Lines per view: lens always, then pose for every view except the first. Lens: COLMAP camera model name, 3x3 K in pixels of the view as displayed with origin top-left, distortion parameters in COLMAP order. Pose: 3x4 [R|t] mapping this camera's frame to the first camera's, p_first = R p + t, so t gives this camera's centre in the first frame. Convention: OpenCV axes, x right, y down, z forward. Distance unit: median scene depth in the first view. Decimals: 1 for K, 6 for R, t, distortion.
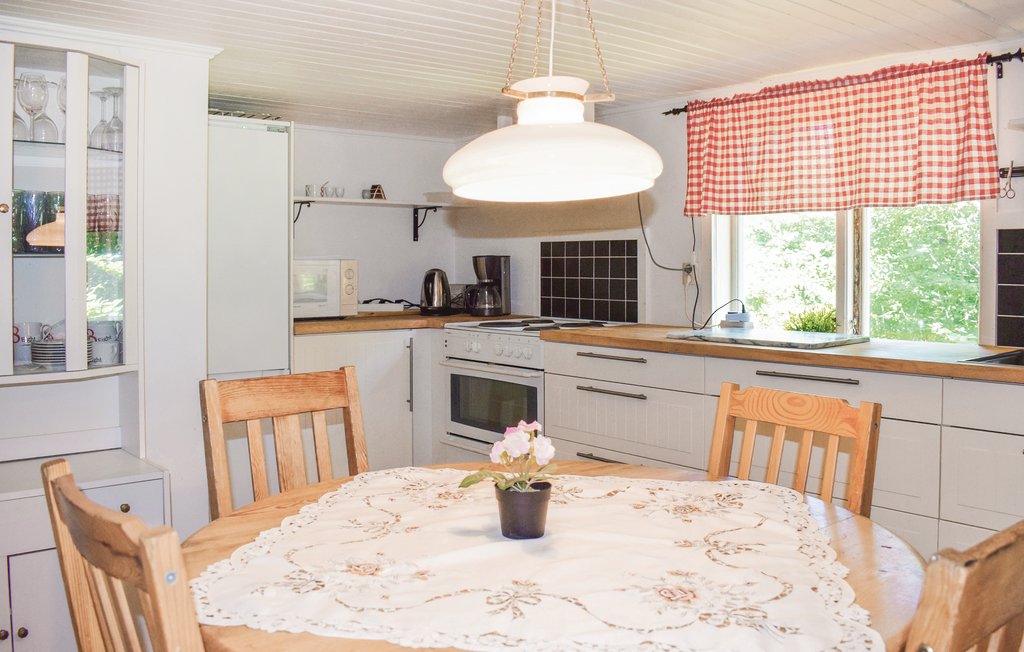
lens RADIAL K [[907.0, 0, 512.0], [0, 907.0, 326.0], [0, 0, 1]] dist [-0.113132, 0.008432]
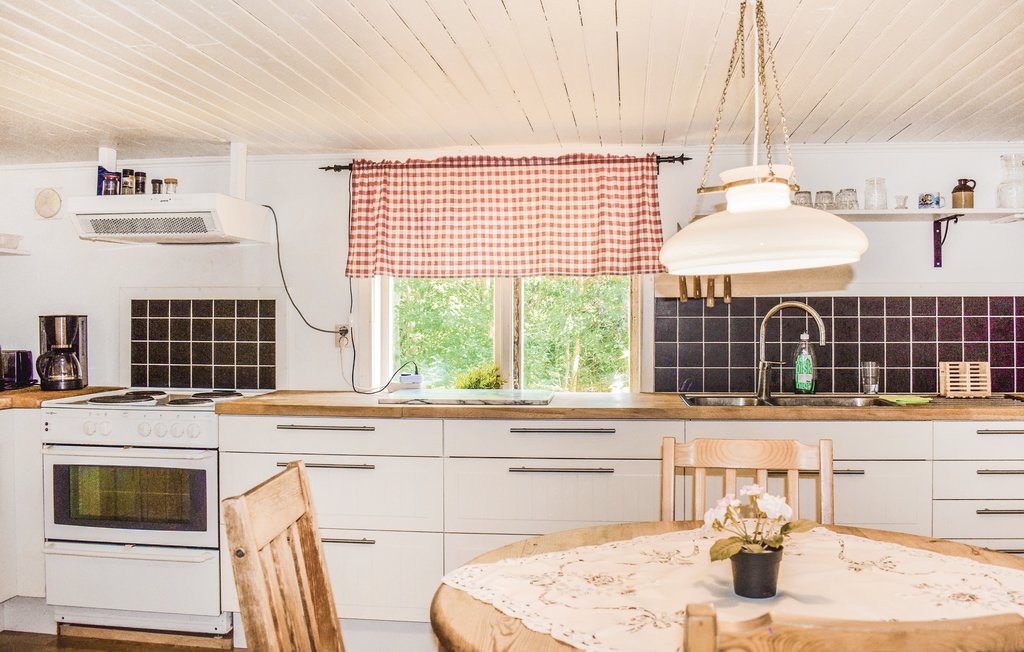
lens RADIAL K [[907.0, 0, 512.0], [0, 907.0, 326.0], [0, 0, 1]] dist [-0.113132, 0.008432]
pose [[0.704913, -0.001618, 0.709292, -0.408006], [0.044933, 0.998091, -0.042378, -0.022062], [-0.707870, 0.061743, 0.703639, 0.215647]]
